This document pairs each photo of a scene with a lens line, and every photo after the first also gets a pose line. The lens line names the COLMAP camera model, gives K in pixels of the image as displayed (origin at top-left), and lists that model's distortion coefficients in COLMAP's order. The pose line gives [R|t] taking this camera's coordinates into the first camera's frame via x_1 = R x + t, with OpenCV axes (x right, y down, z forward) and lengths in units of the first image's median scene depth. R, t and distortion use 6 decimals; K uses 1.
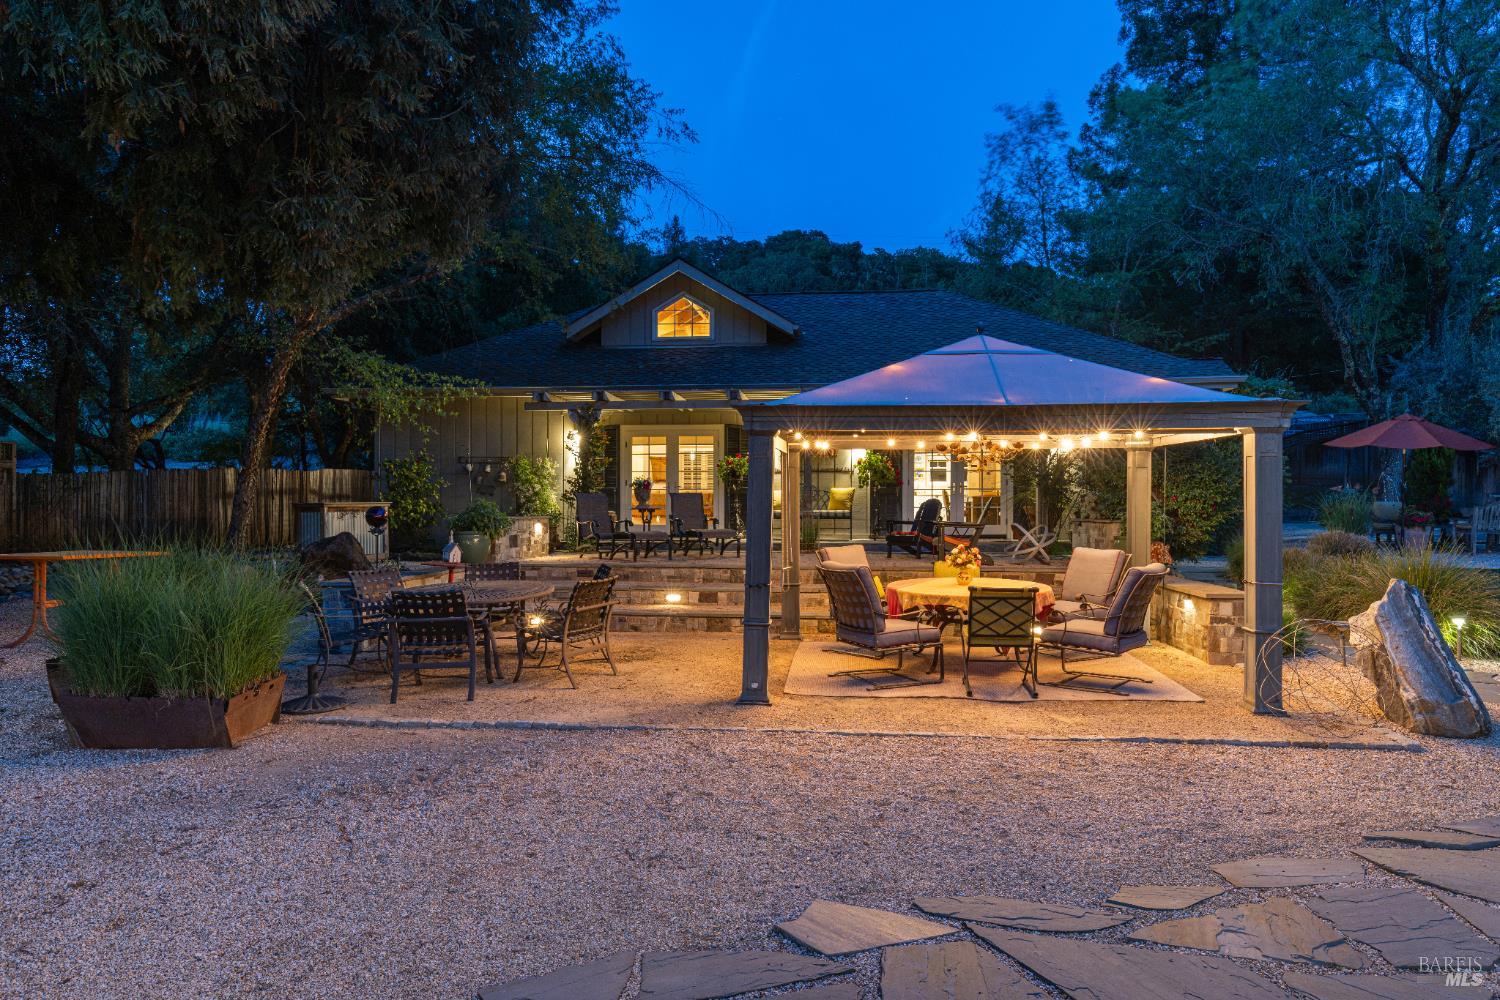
lens RADIAL K [[960.7, 0, 750.0], [0, 960.7, 500.0], [0, 0, 1]] dist [0.002586, -0.001780]
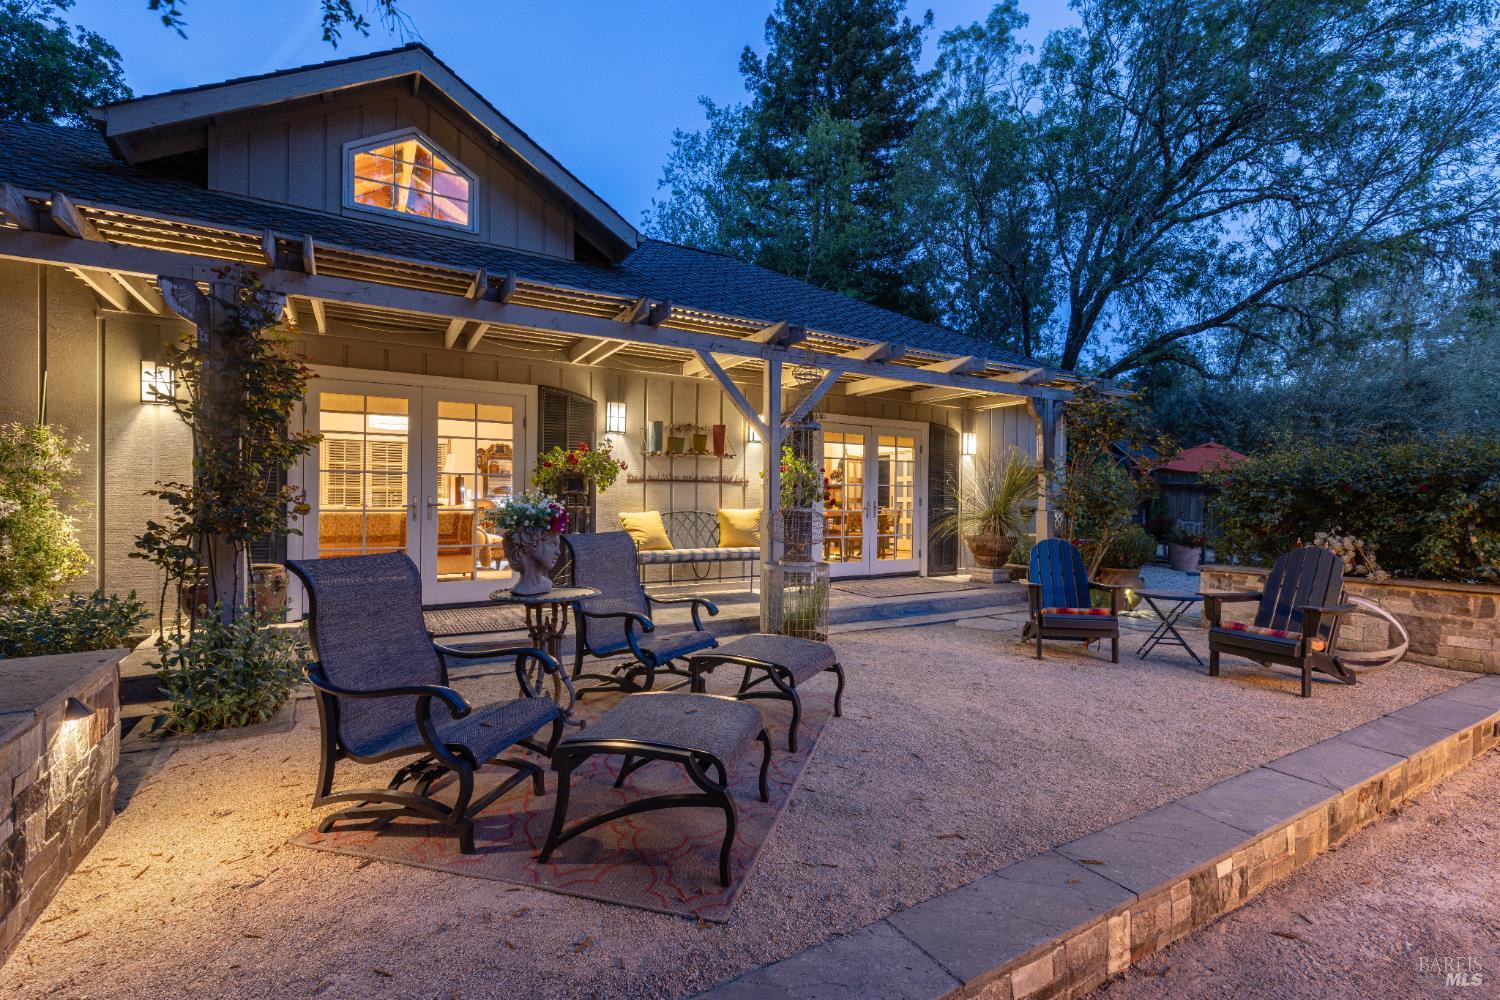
lens RADIAL K [[674.7, 0, 750.0], [0, 674.7, 500.0], [0, 0, 1]] dist [0.015134, 0.000104]
pose [[0.800778, 0.007828, 0.598909, -0.152820], [-0.010114, 0.999949, 0.000452, -0.018112], [-0.598875, -0.006419, 0.800817, 0.634178]]
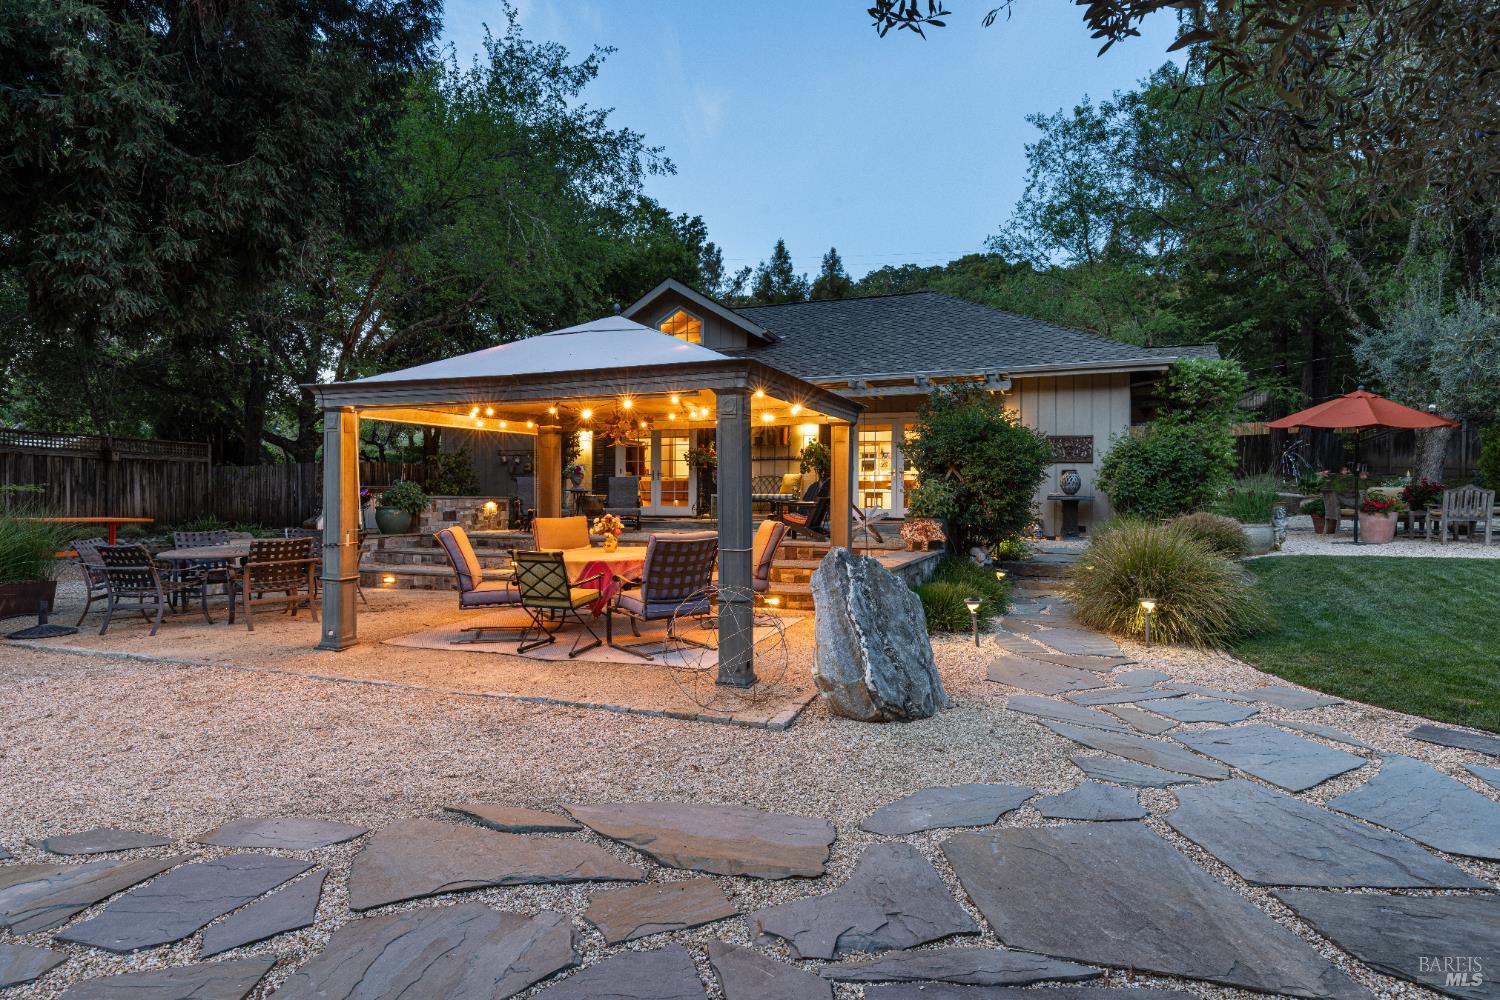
lens RADIAL K [[815.1, 0, 750.0], [0, 815.1, 500.0], [0, 0, 1]] dist [-0.000016, 0.000065]
pose [[0.967844, 0.003563, -0.251527, 0.277906], [-0.002051, 0.999978, 0.006275, 0.011416], [0.251544, -0.005557, 0.967830, 0.076550]]
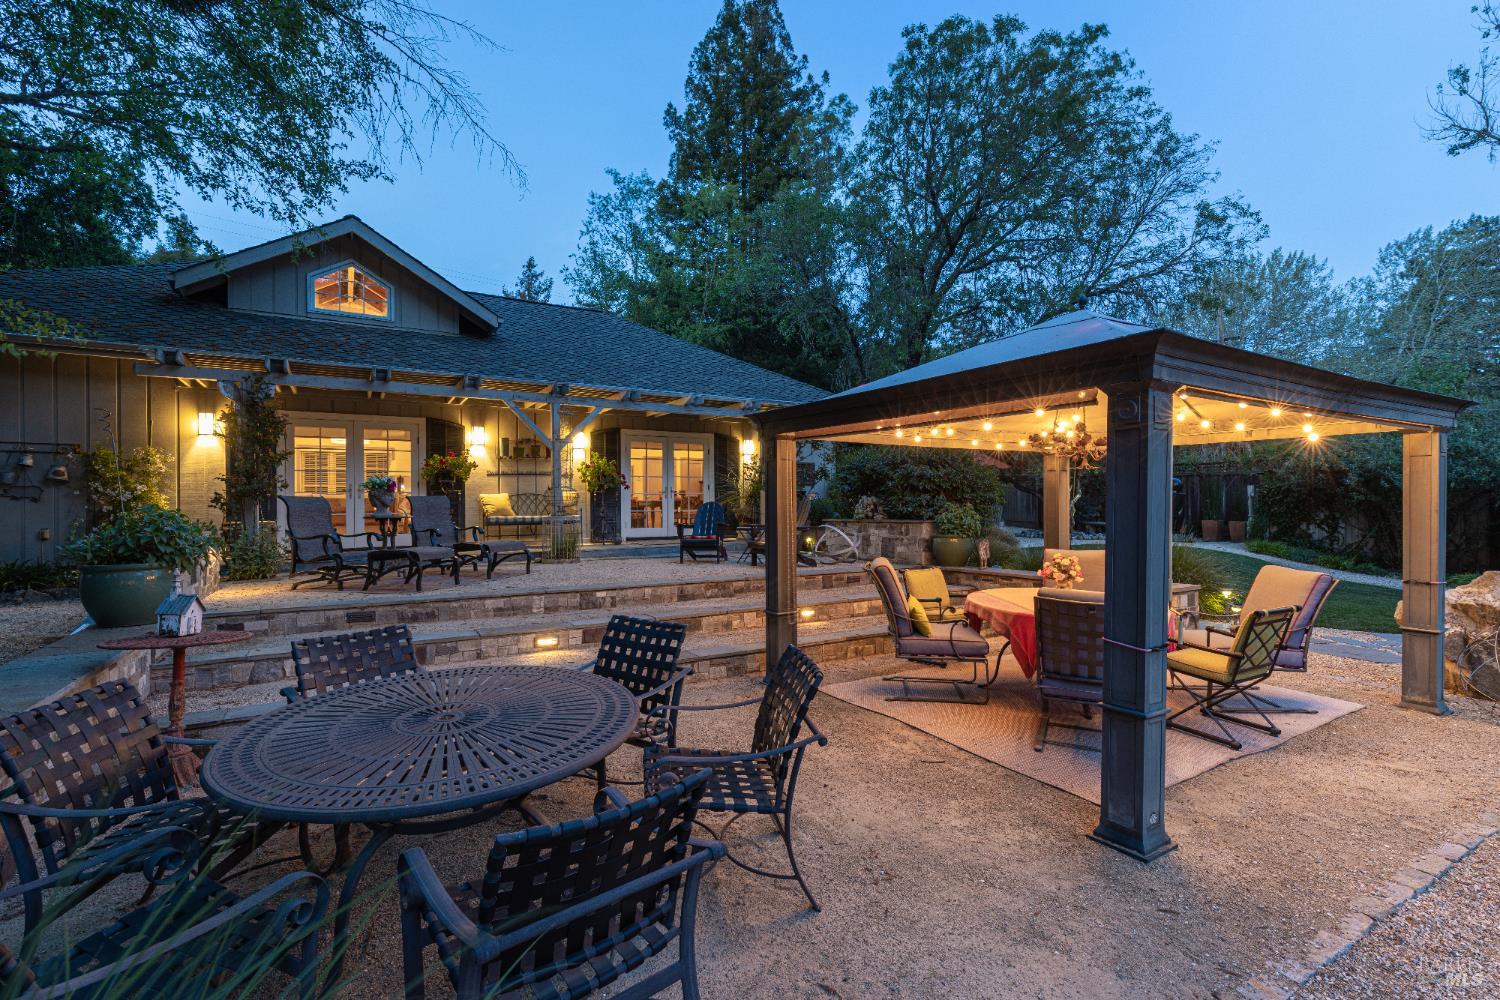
lens RADIAL K [[696.6, 0, 750.0], [0, 696.6, 500.0], [0, 0, 1]] dist [0.018302, 0.000043]
pose [[0.801435, -0.001516, 0.598081, -0.169489], [0.006943, 0.999953, -0.006770, 0.001421], [-0.598042, 0.009578, 0.801407, 0.317029]]
